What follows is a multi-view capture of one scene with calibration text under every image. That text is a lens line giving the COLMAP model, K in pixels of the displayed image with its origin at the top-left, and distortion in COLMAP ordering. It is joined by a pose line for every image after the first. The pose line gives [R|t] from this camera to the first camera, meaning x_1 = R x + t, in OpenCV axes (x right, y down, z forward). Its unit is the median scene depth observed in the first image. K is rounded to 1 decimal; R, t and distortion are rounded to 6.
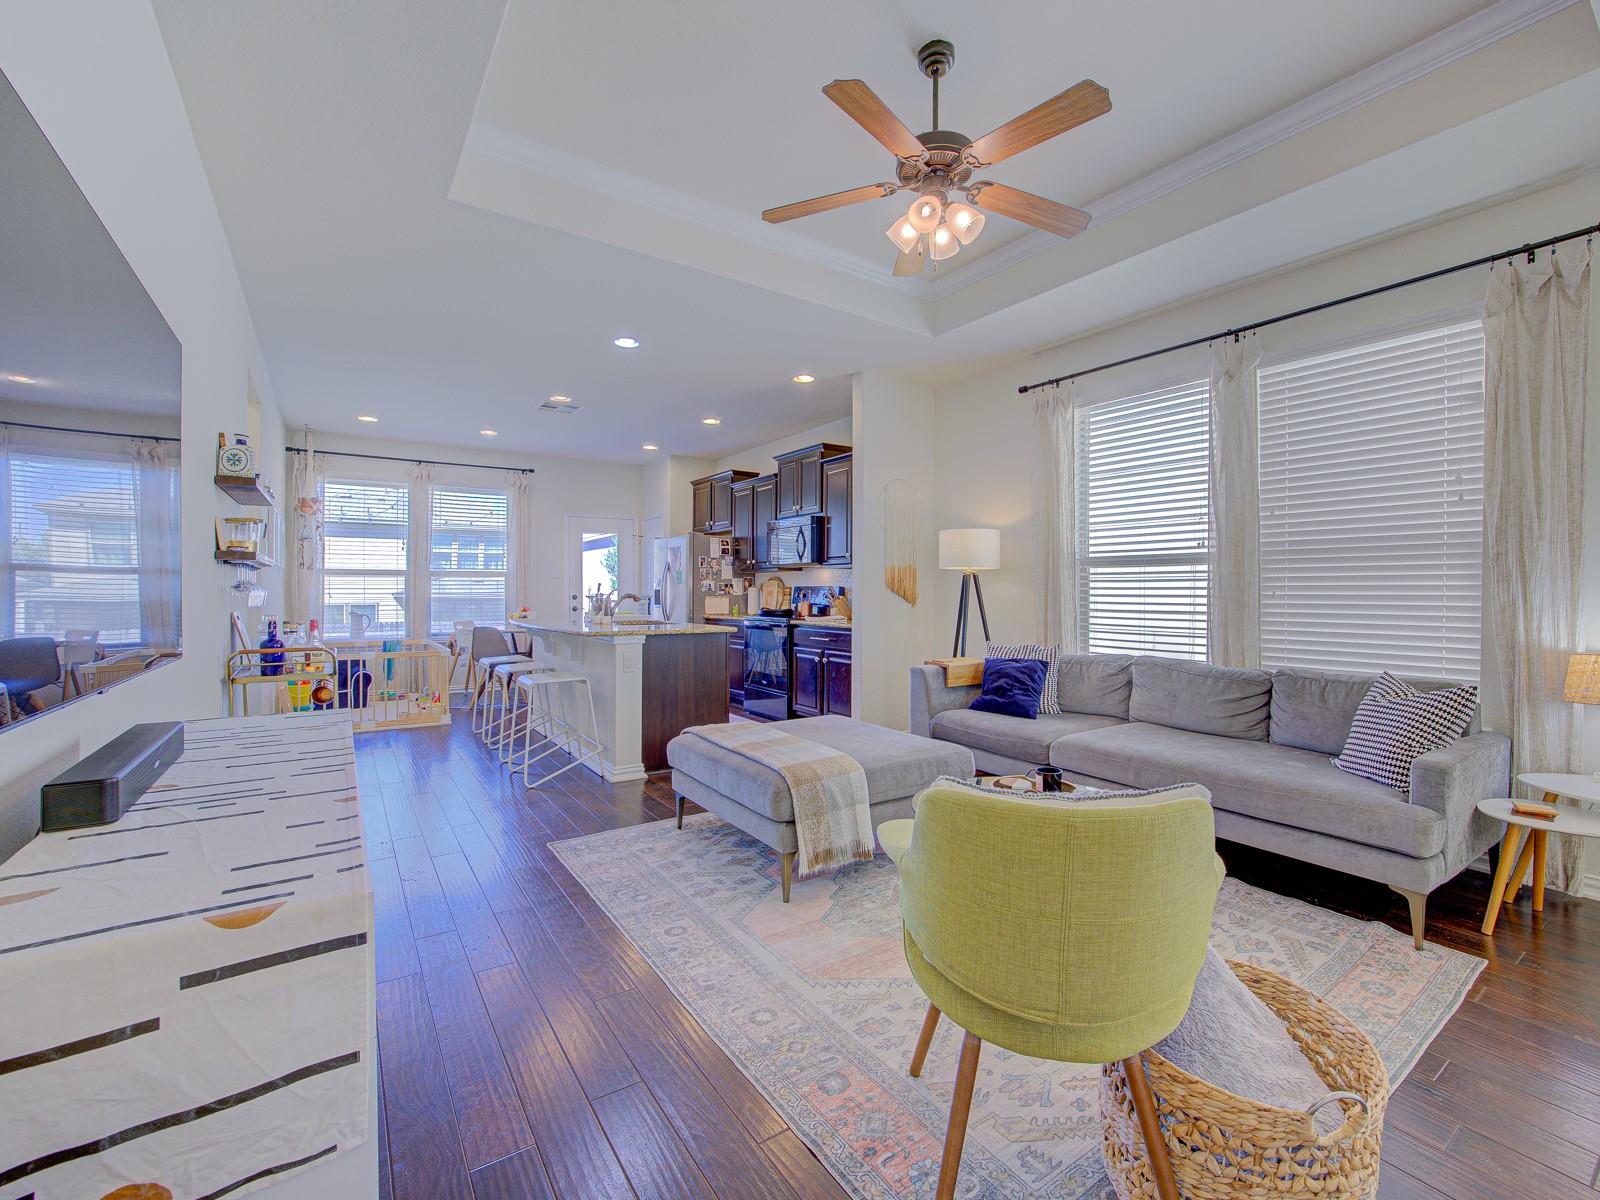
lens RADIAL K [[700.0, 0, 808.2], [0, 700.0, 594.1], [0, 0, 1]] dist [-0.041251, 0.014277]
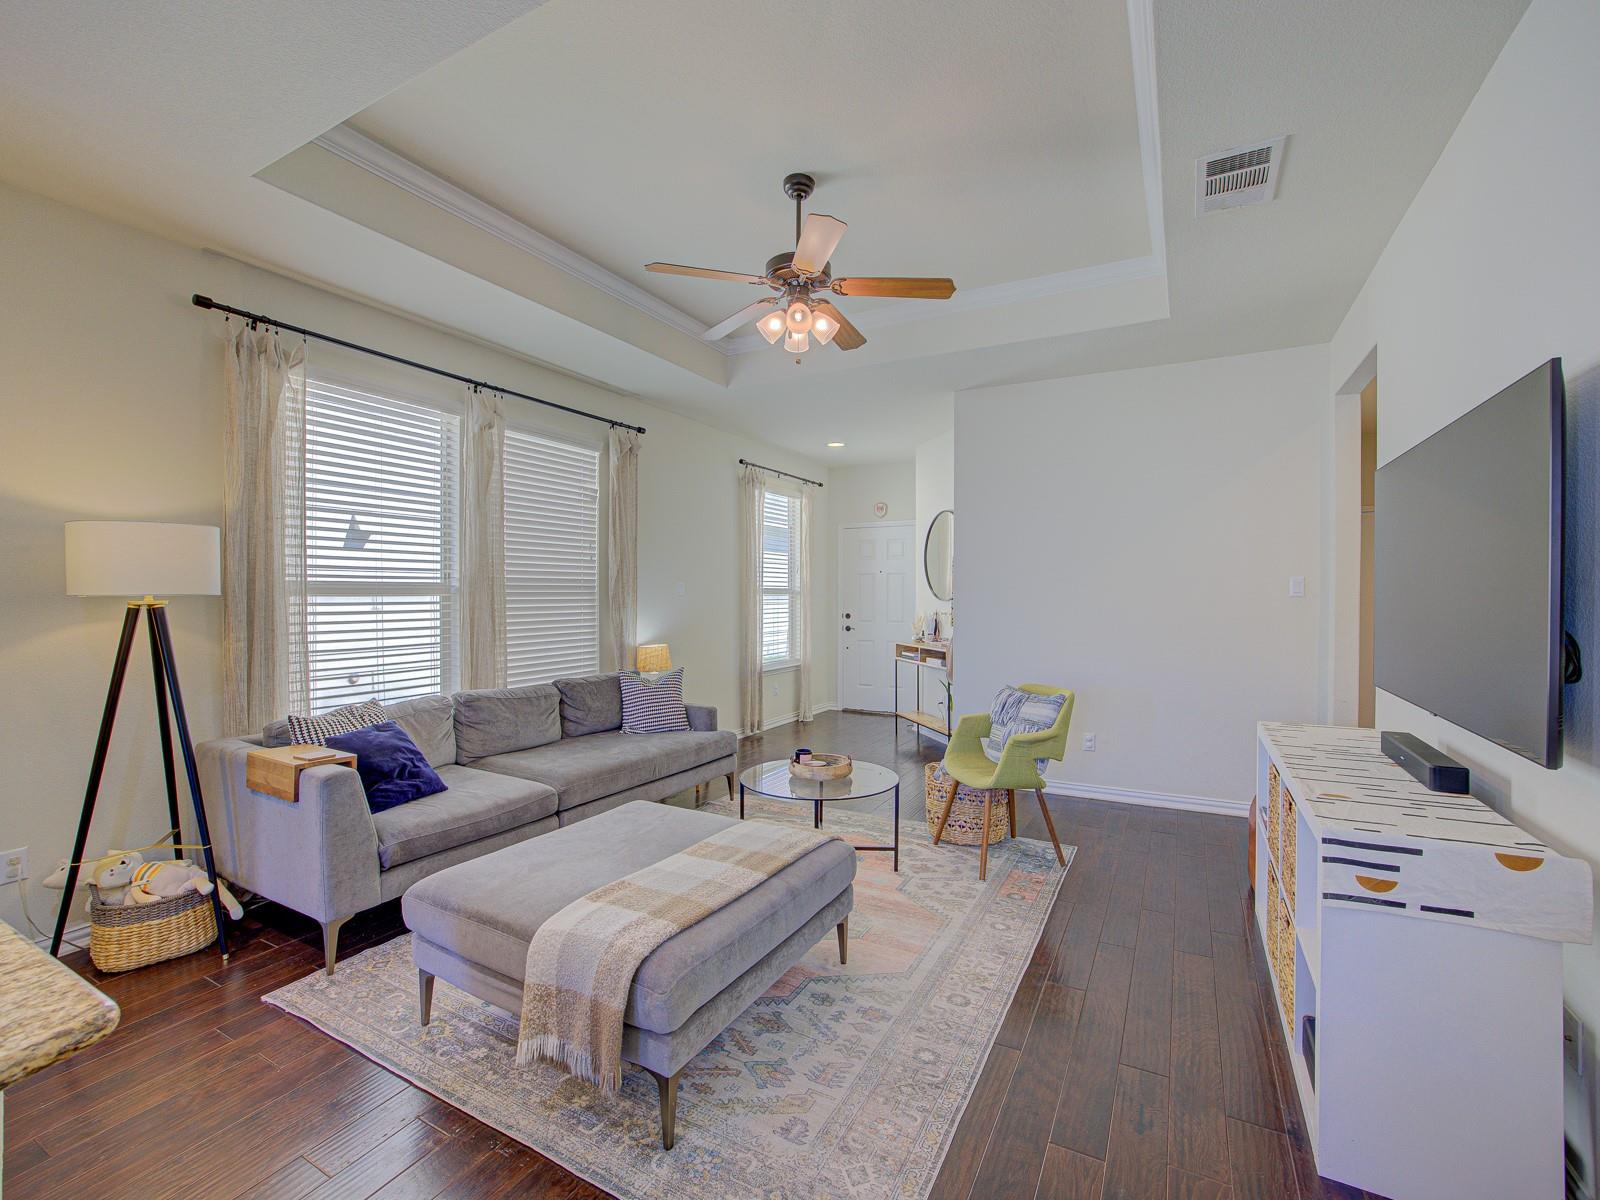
lens RADIAL K [[700.0, 0, 808.5], [0, 700.0, 598.0], [0, 0, 1]] dist [-0.041251, 0.014277]
pose [[-0.456508, -0.010809, 0.889654, -0.321804], [0.000672, 0.999922, 0.012494, -0.028905], [-0.889719, 0.006302, -0.456465, 0.553021]]
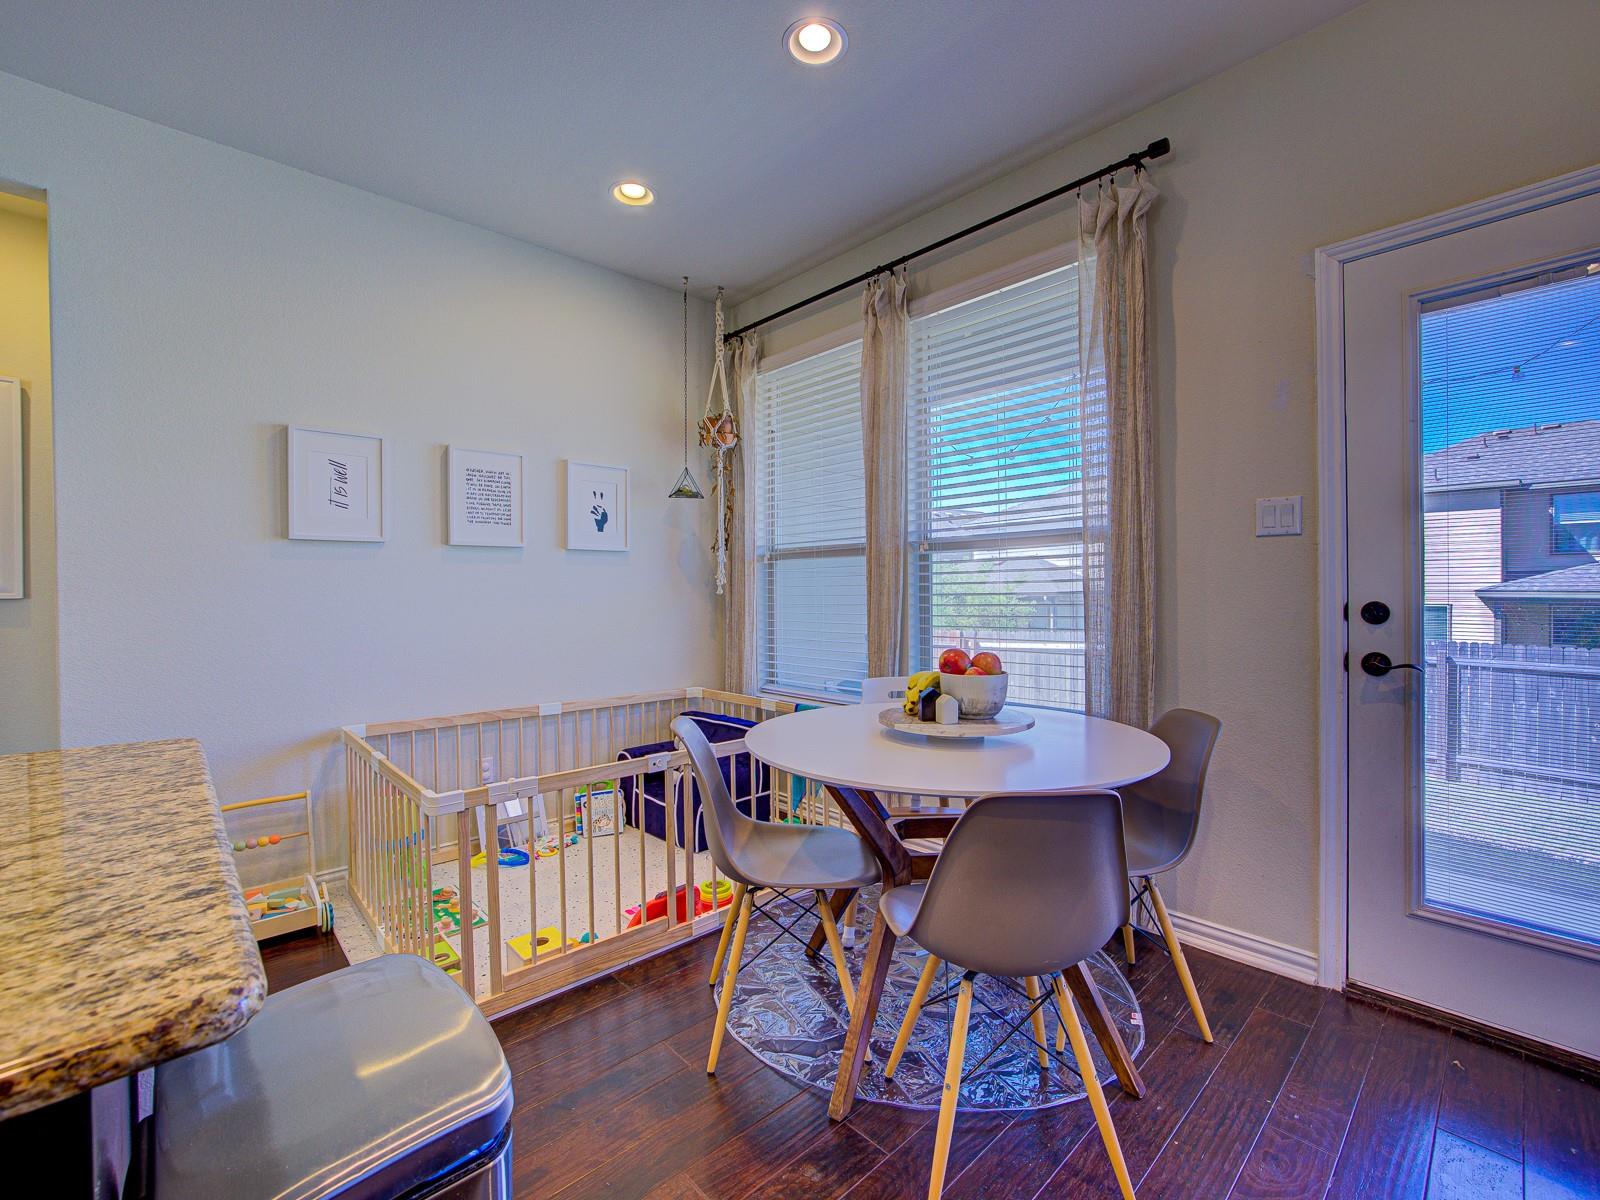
lens RADIAL K [[700.0, 0, 812.7], [0, 700.0, 595.9], [0, 0, 1]] dist [-0.041251, 0.014277]
pose [[0.160799, 0.003762, -0.986980, -0.183583], [0.005980, 0.999971, 0.004786, -0.003757], [0.986969, -0.006671, 0.160771, 0.985474]]
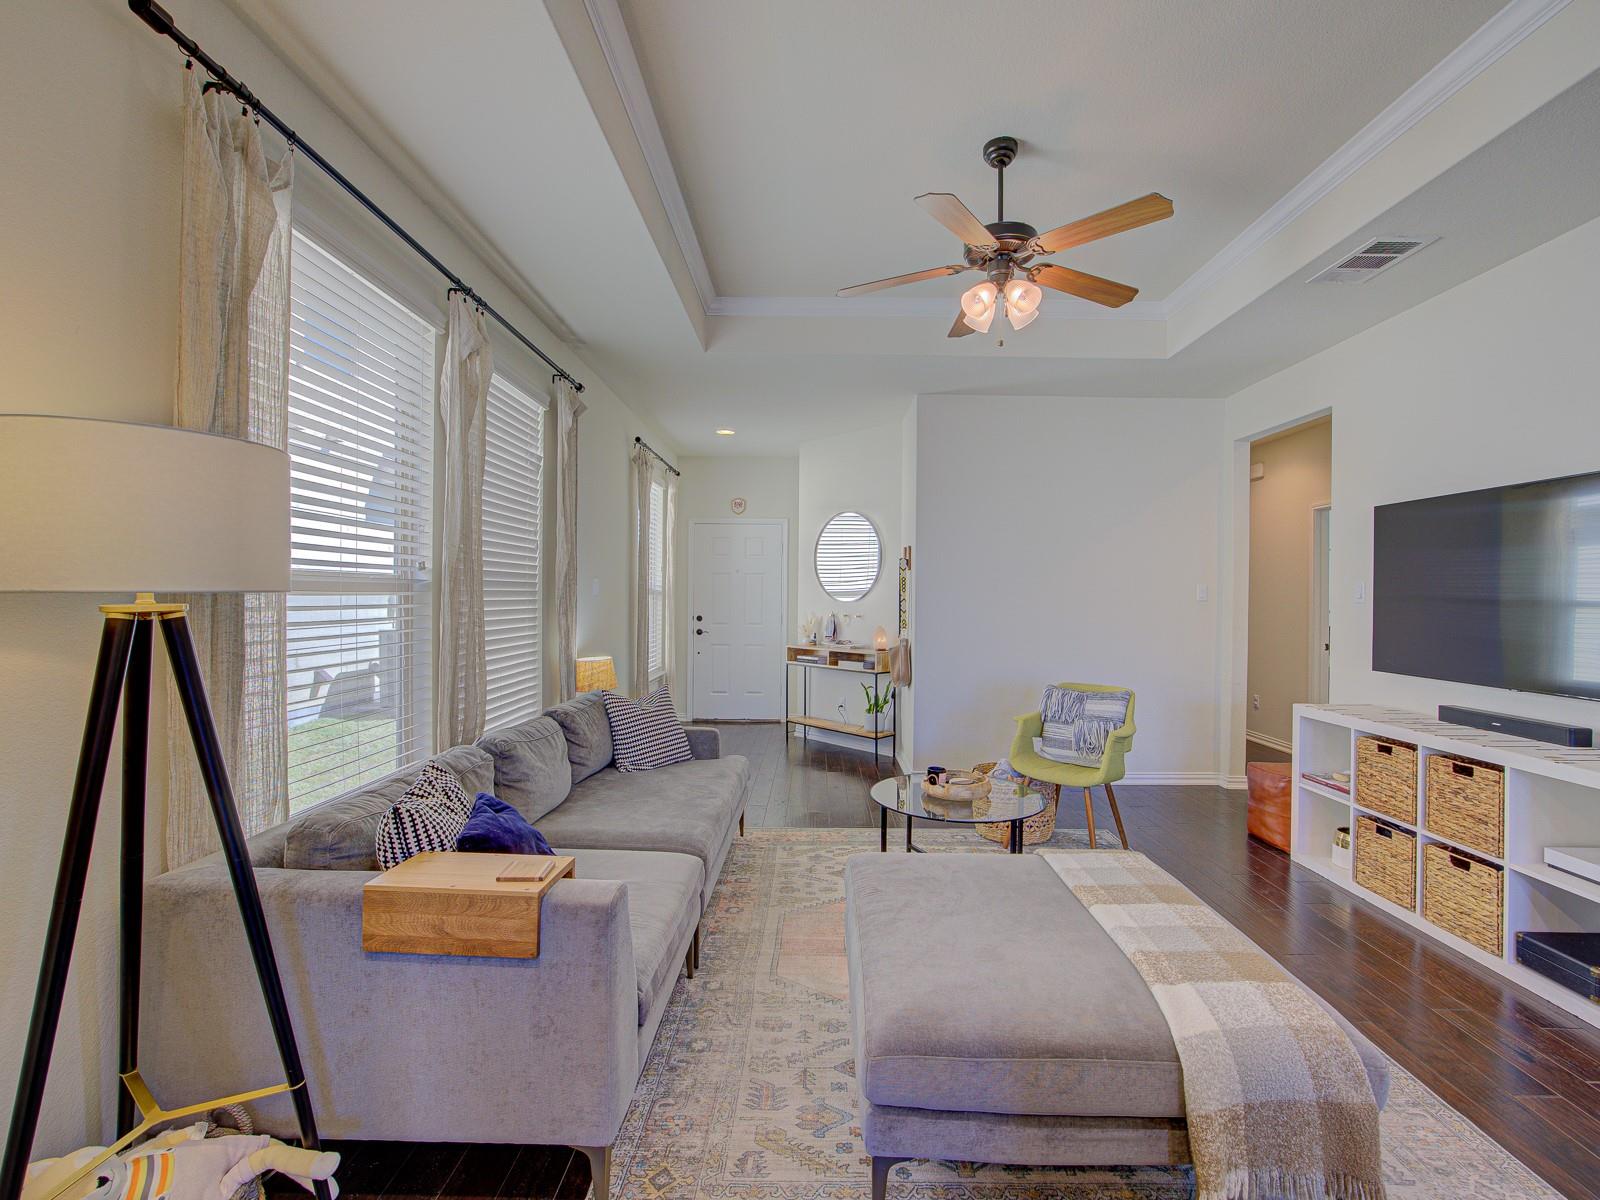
lens RADIAL K [[700.0, 0, 807.2], [0, 700.0, 596.7], [0, 0, 1]] dist [-0.041251, 0.014277]
pose [[-0.816261, -0.013529, 0.577525, -0.073234], [-0.010911, 0.999908, 0.008002, -0.028171], [-0.577580, 0.000230, -0.816334, 0.743935]]
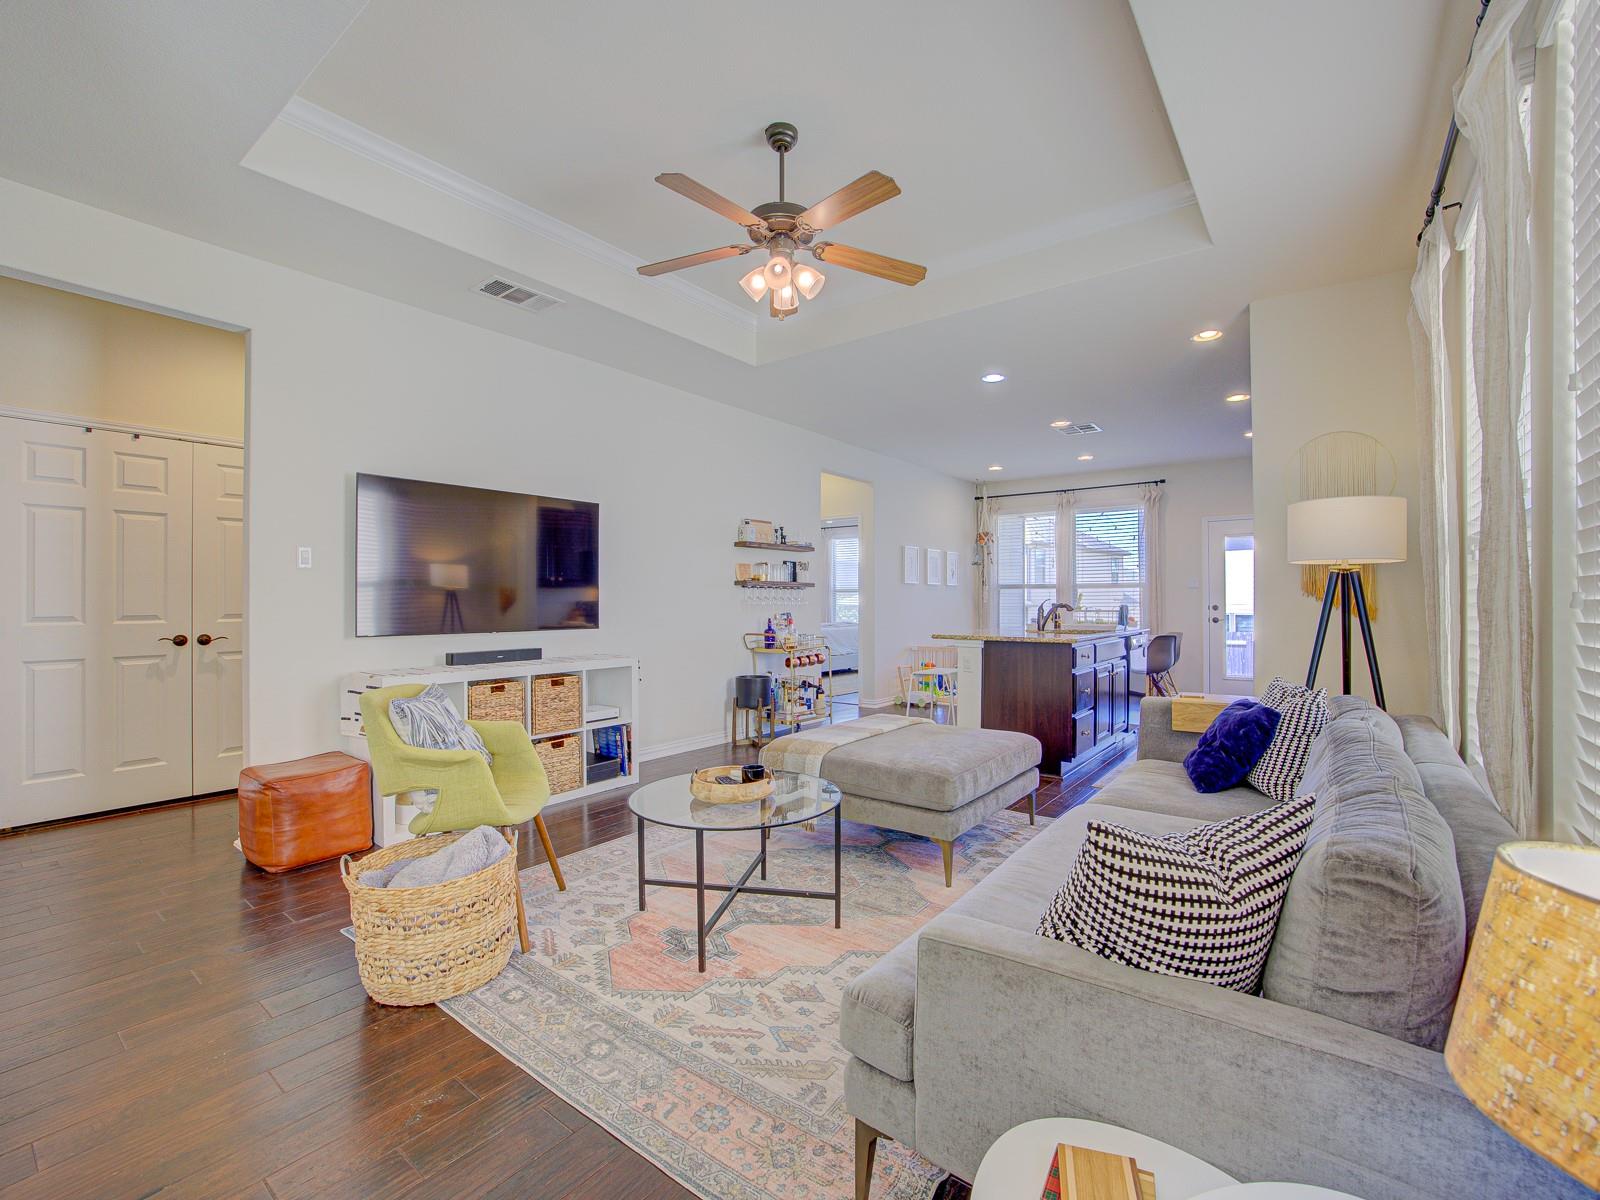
lens RADIAL K [[700.0, 0, 813.5], [0, 700.0, 596.6], [0, 0, 1]] dist [-0.041251, 0.014277]
pose [[0.318389, -0.009192, -0.947916, 0.463751], [-0.001851, 0.999945, -0.010318, 0.000374], [0.947958, 0.005039, 0.318355, 0.247482]]
